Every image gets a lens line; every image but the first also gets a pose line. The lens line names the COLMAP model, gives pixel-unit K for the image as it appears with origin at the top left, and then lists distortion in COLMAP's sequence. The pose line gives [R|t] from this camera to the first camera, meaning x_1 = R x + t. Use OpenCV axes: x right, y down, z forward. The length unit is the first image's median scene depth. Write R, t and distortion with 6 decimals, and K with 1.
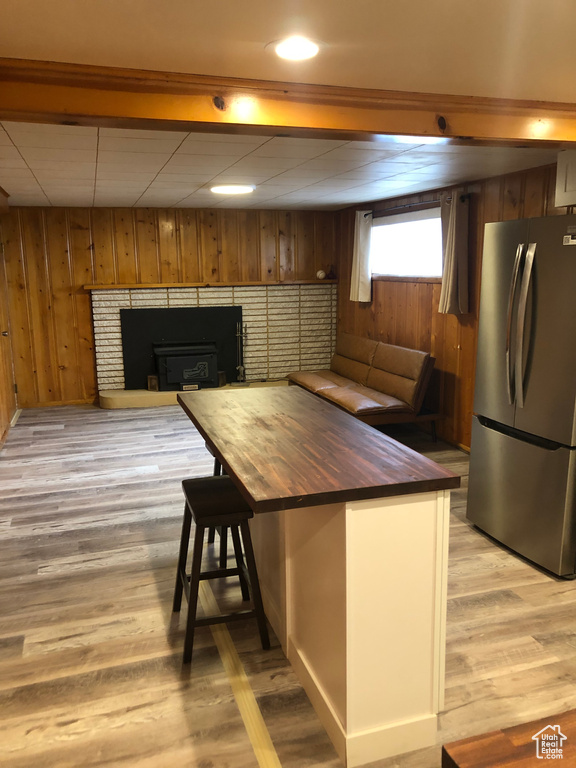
lens RADIAL K [[621.9, 0, 289.6], [0, 621.9, 383.5], [0, 0, 1]] dist [0.018940, -0.034728]
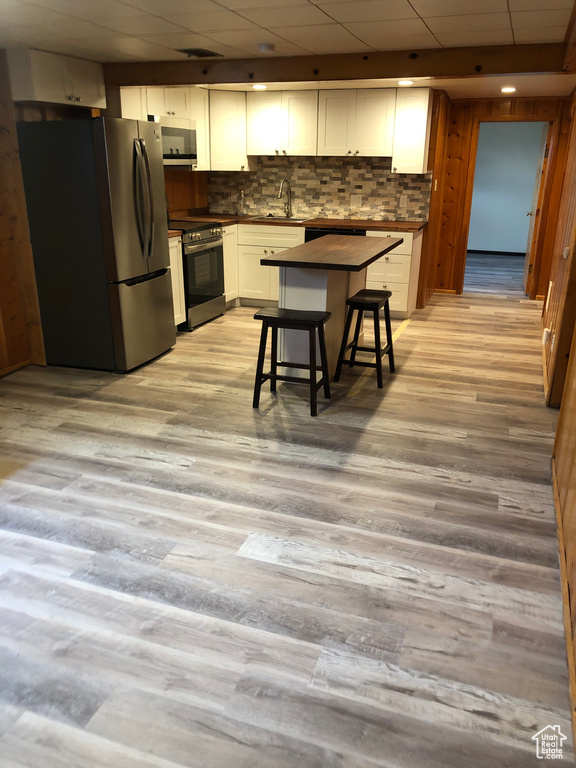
lens RADIAL K [[621.9, 0, 293.8], [0, 621.9, 381.5], [0, 0, 1]] dist [0.018940, -0.034728]
pose [[-0.796678, -0.195348, 0.571965, -0.716879], [0.118015, 0.877835, 0.464195, -0.310004], [-0.592771, 0.437315, -0.676298, 1.750454]]
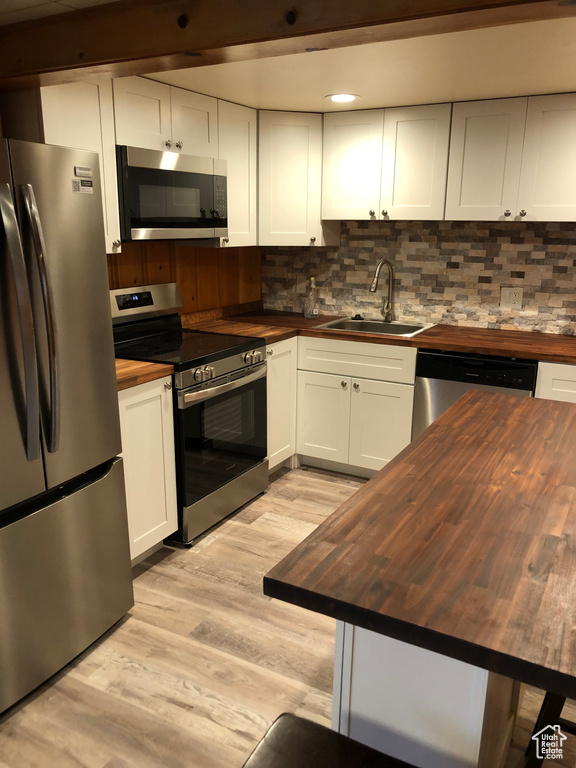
lens RADIAL K [[621.9, 0, 287.5], [0, 621.9, 391.5], [0, 0, 1]] dist [0.018940, -0.034728]
pose [[-0.676547, -0.184456, 0.712924, -0.206665], [0.144679, 0.915958, 0.374285, -0.198336], [-0.722047, 0.356366, -0.593001, 1.080993]]
